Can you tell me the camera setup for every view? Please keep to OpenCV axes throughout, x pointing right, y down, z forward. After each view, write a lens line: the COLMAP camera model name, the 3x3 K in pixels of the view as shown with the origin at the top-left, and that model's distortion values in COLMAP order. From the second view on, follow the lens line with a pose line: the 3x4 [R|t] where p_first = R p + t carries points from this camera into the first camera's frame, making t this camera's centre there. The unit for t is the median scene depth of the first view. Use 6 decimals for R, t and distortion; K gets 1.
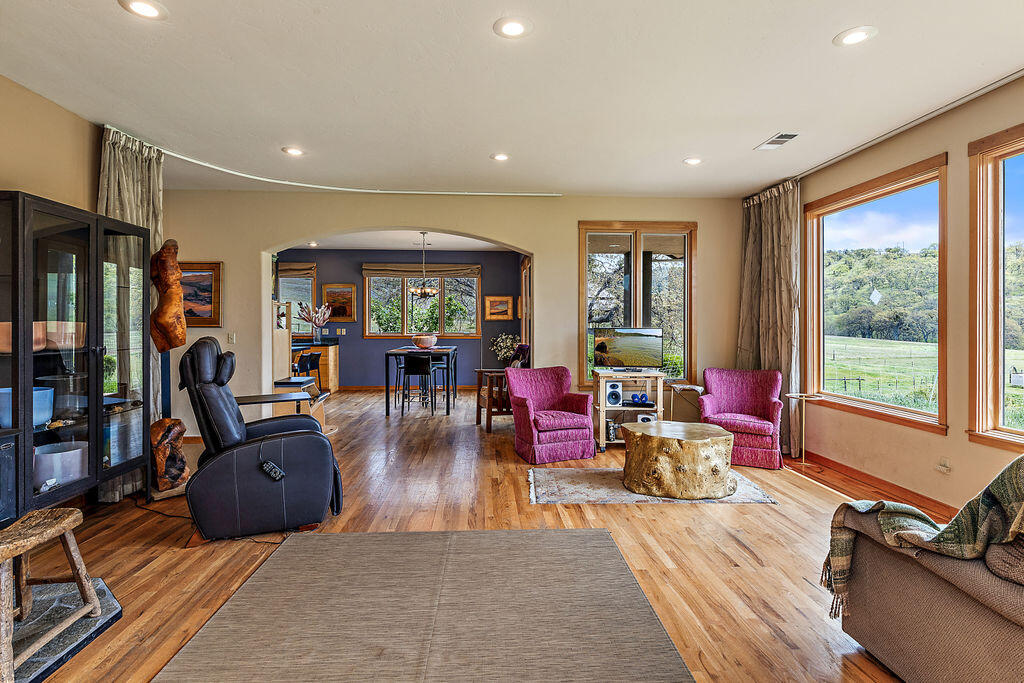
lens RADIAL K [[519.7, 0, 523.0], [0, 519.7, 323.4], [0, 0, 1]] dist [-0.001349, 0.000711]
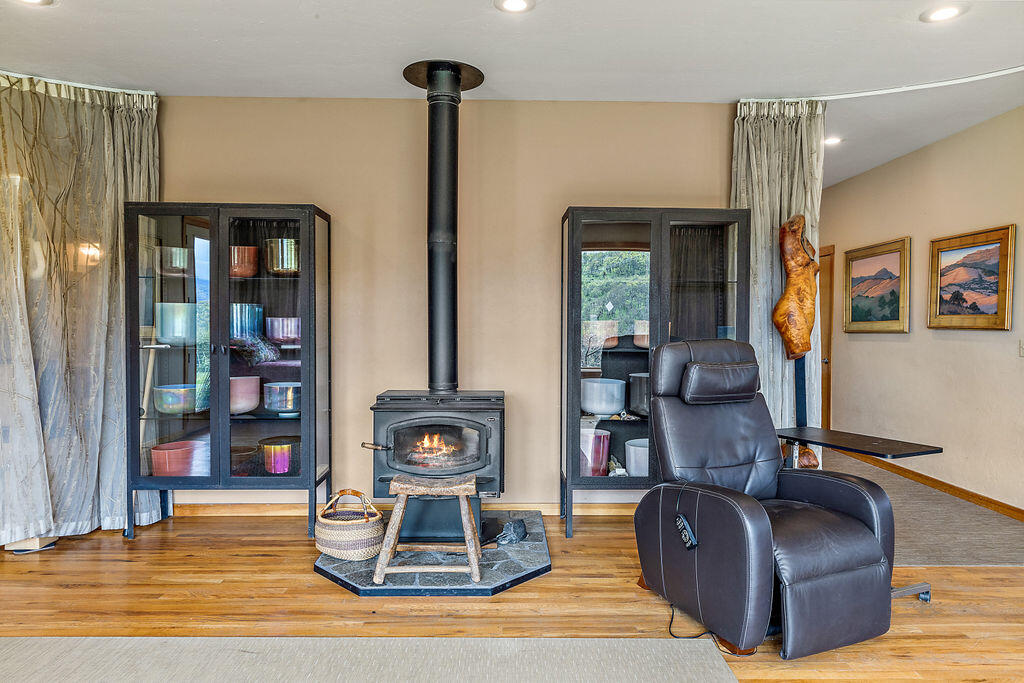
lens RADIAL K [[634.5, 0, 512.6], [0, 634.5, 333.5], [0, 0, 1]] dist [-0.003581, -0.000500]
pose [[-0.038899, 0.015192, -0.999128, 0.307900], [-0.005706, 0.999865, 0.015426, 0.004886], [0.999227, 0.006301, -0.038807, 0.653257]]
